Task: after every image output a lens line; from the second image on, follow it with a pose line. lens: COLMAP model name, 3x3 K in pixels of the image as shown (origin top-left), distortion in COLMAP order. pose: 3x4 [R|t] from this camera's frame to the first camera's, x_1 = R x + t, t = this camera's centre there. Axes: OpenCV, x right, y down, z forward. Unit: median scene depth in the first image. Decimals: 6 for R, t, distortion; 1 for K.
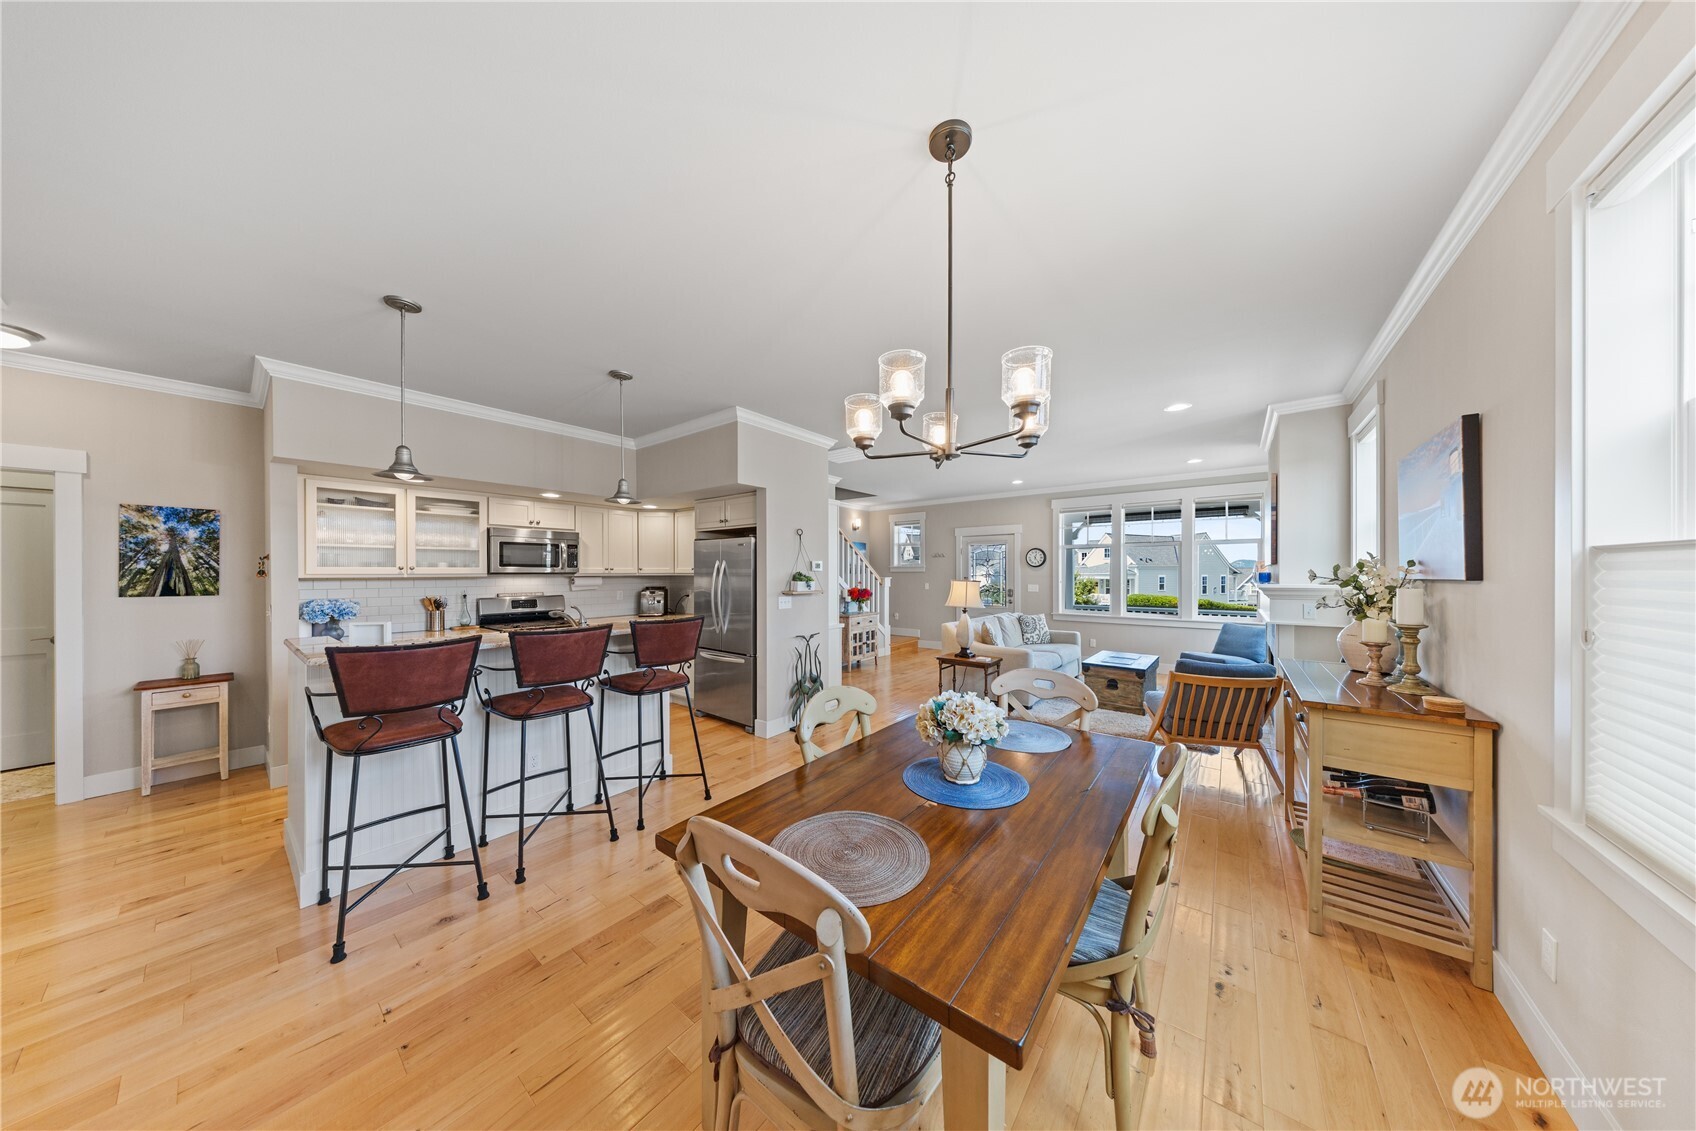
lens RADIAL K [[483.9, 0, 840.7], [0, 483.9, 573.3], [0, 0, 1]] dist [0.000801, 0.000150]
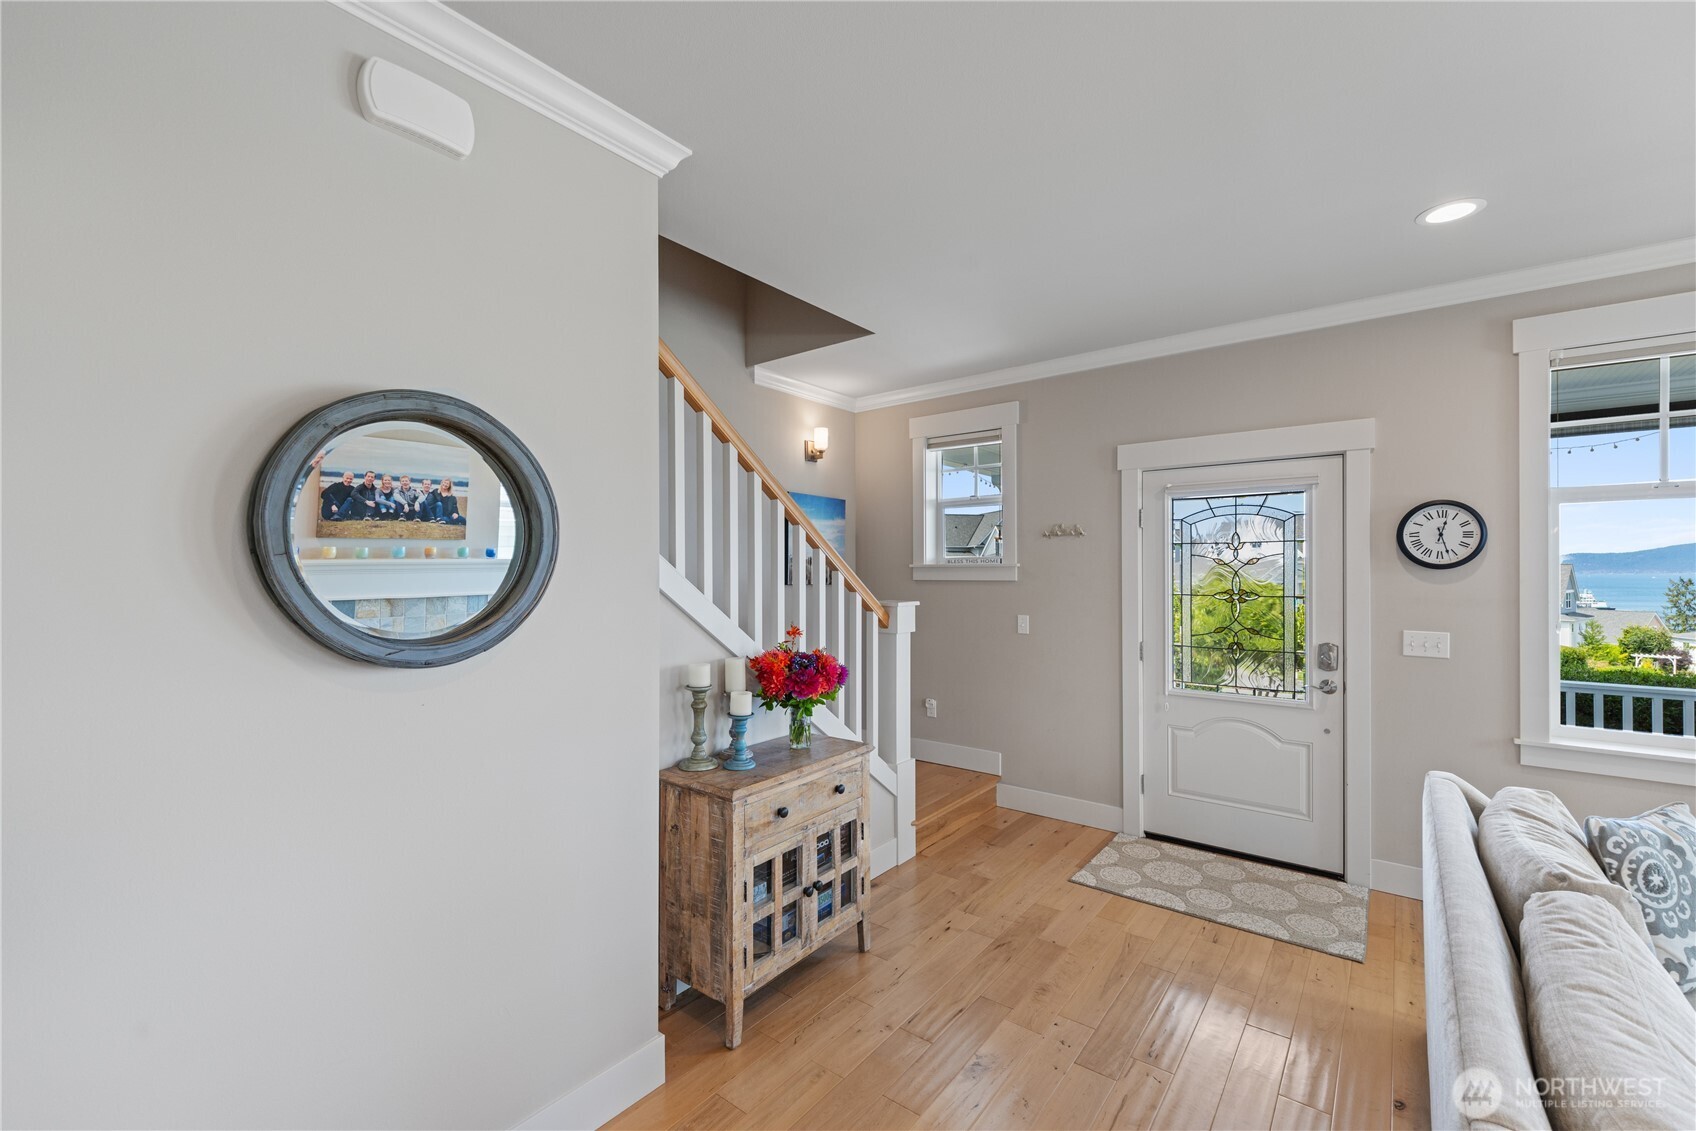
lens RADIAL K [[711.4, 0, 843.0], [0, 711.4, 569.0], [0, 0, 1]] dist [0.013098, -0.000265]
pose [[0.999956, 0.000207, 0.009415, 0.101492], [-0.000159, 0.999987, -0.005064, -0.018701], [-0.009416, 0.005063, 0.999943, 1.052530]]
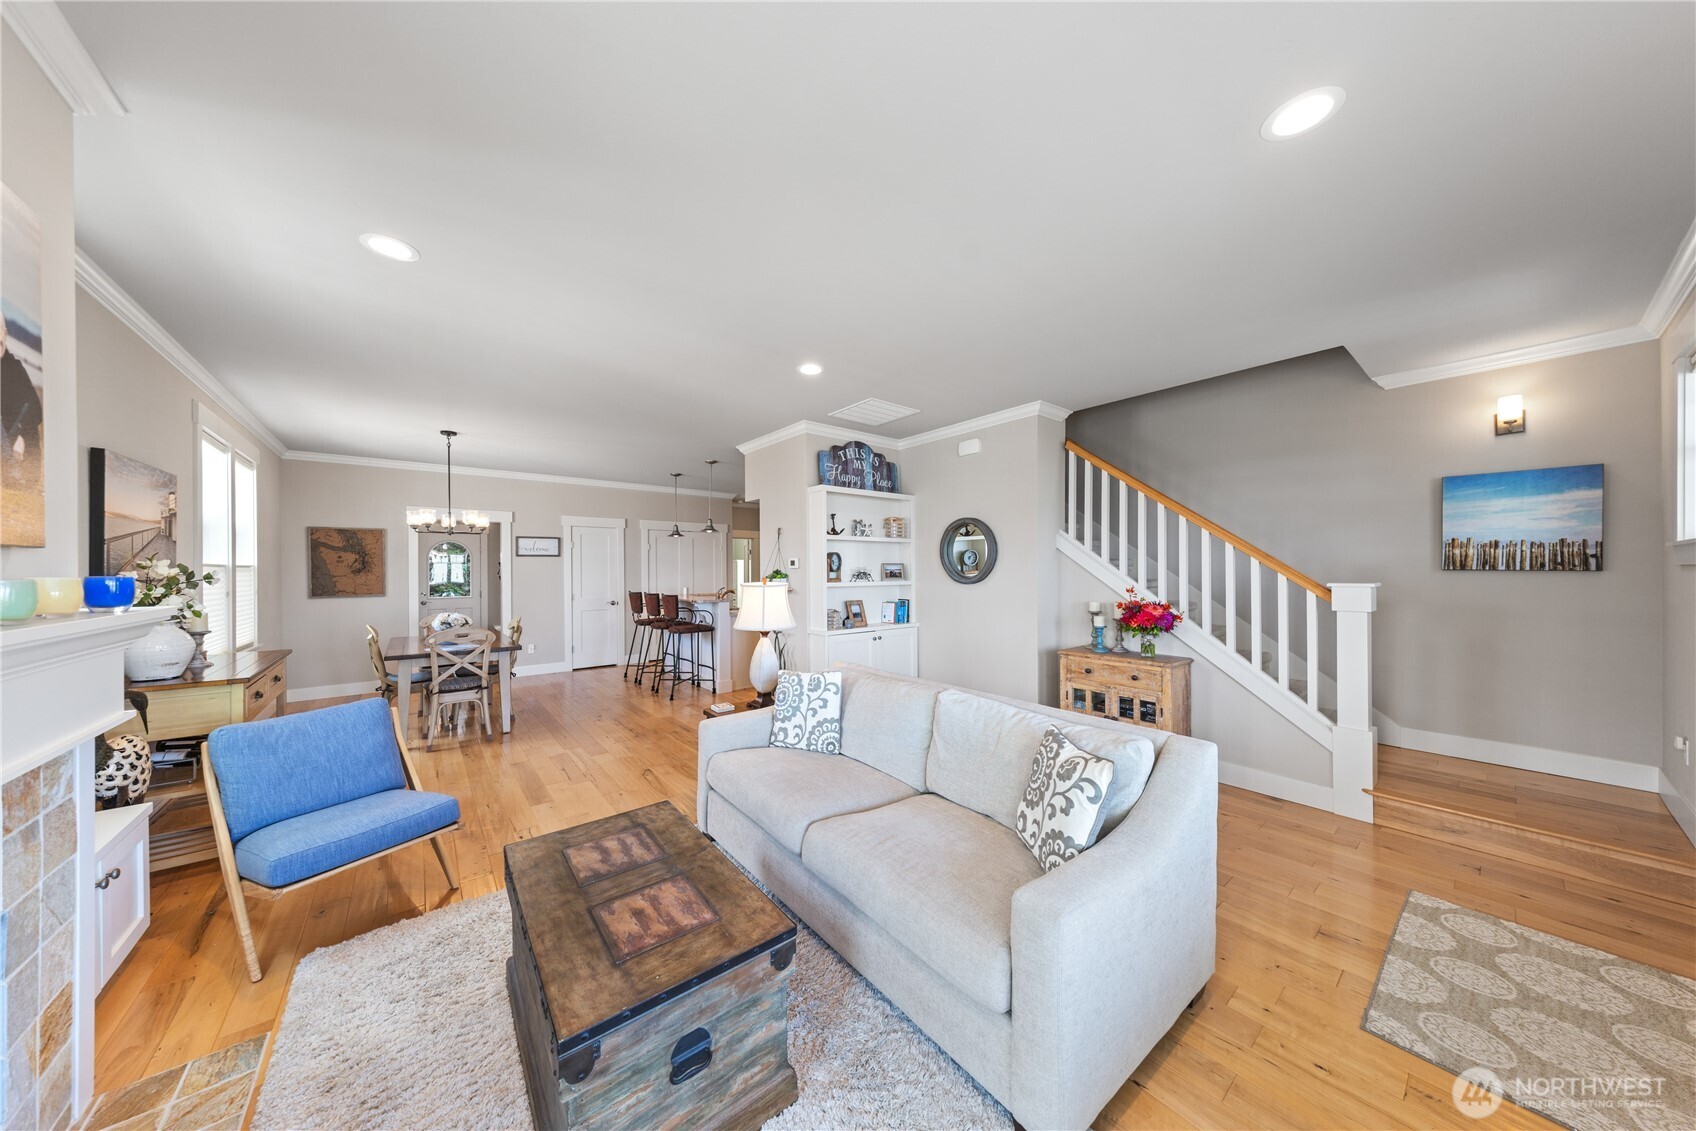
lens RADIAL K [[536.2, 0, 848.0], [0, 536.2, 565.5], [0, 0, 1]] dist [0.000614, 0.000015]
pose [[-0.219597, -0.007426, -0.975562, 1.008473], [0.001714, 0.999967, -0.007998, -0.002353], [0.975589, -0.003429, -0.219577, 1.407390]]
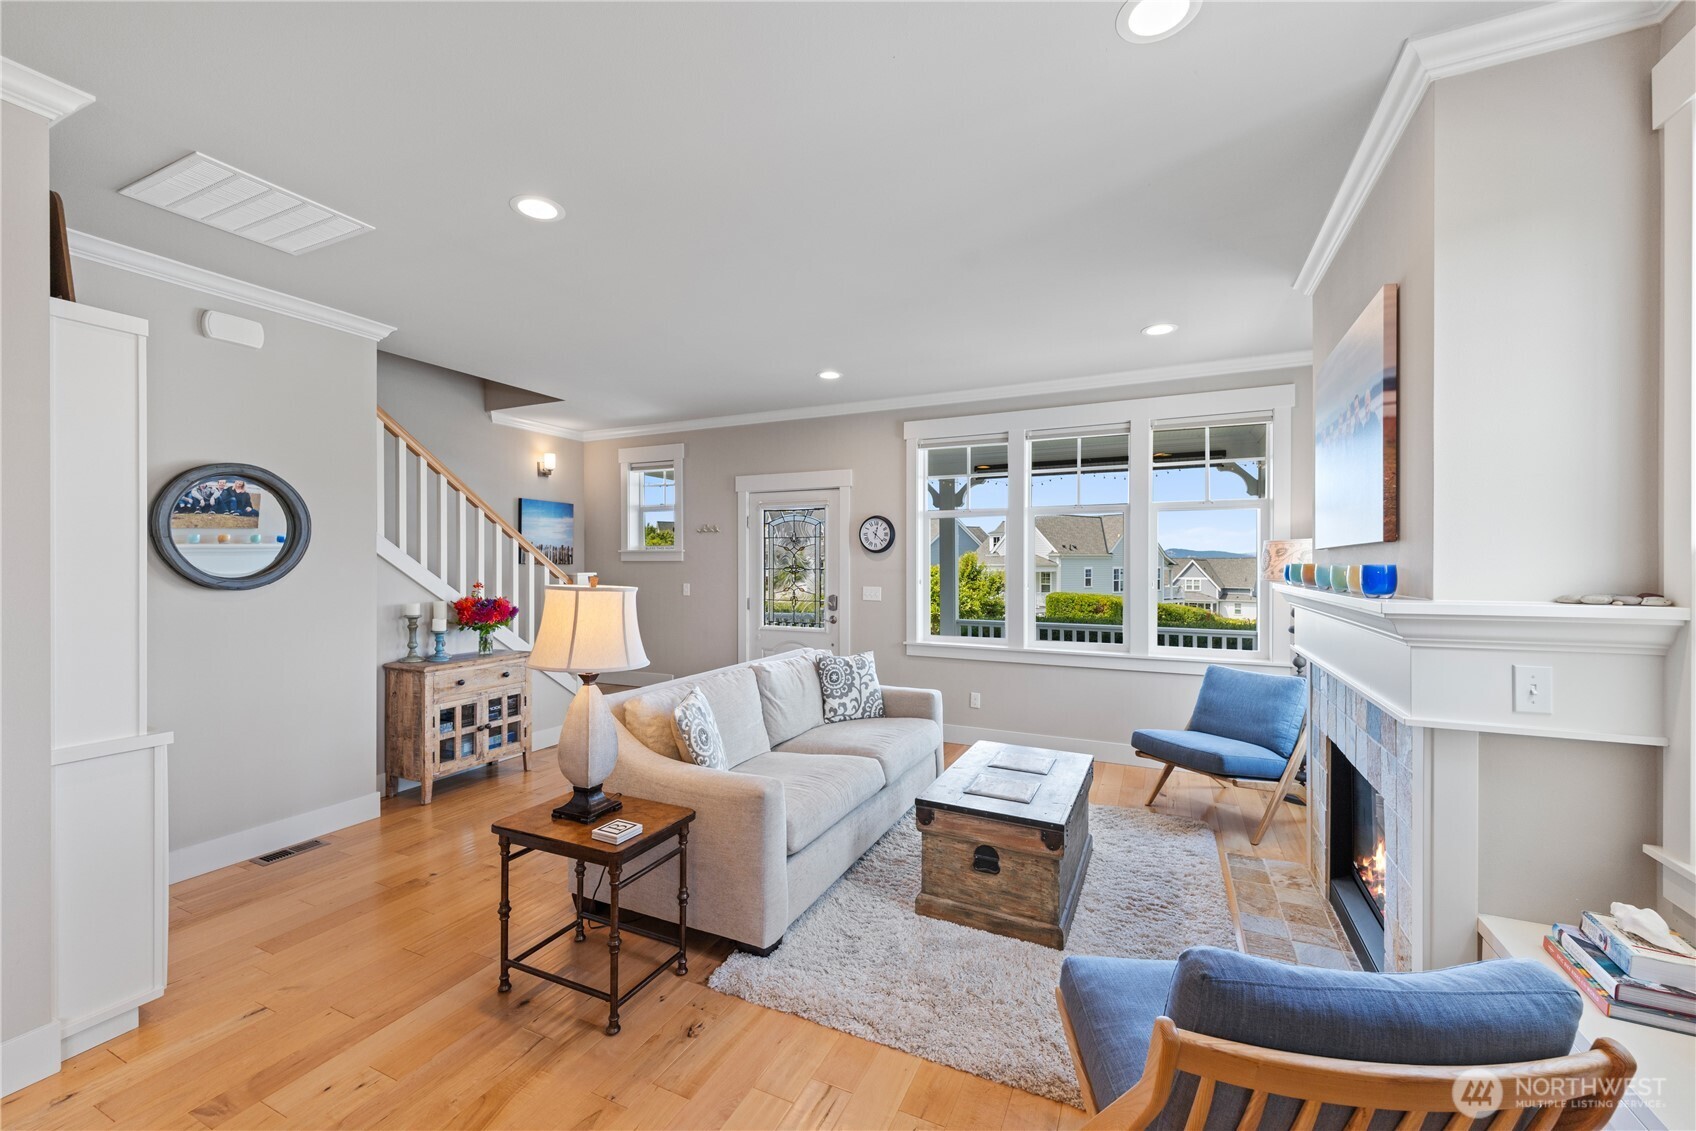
lens RADIAL K [[673.3, 0, 846.9], [0, 673.3, 562.1], [0, 0, 1]] dist [-0.002397, -0.000427]
pose [[0.970838, 0.002504, 0.239723, 0.357314], [-0.001883, 0.999994, -0.002818, -0.001514], [-0.239728, 0.002284, 0.970837, 0.559631]]
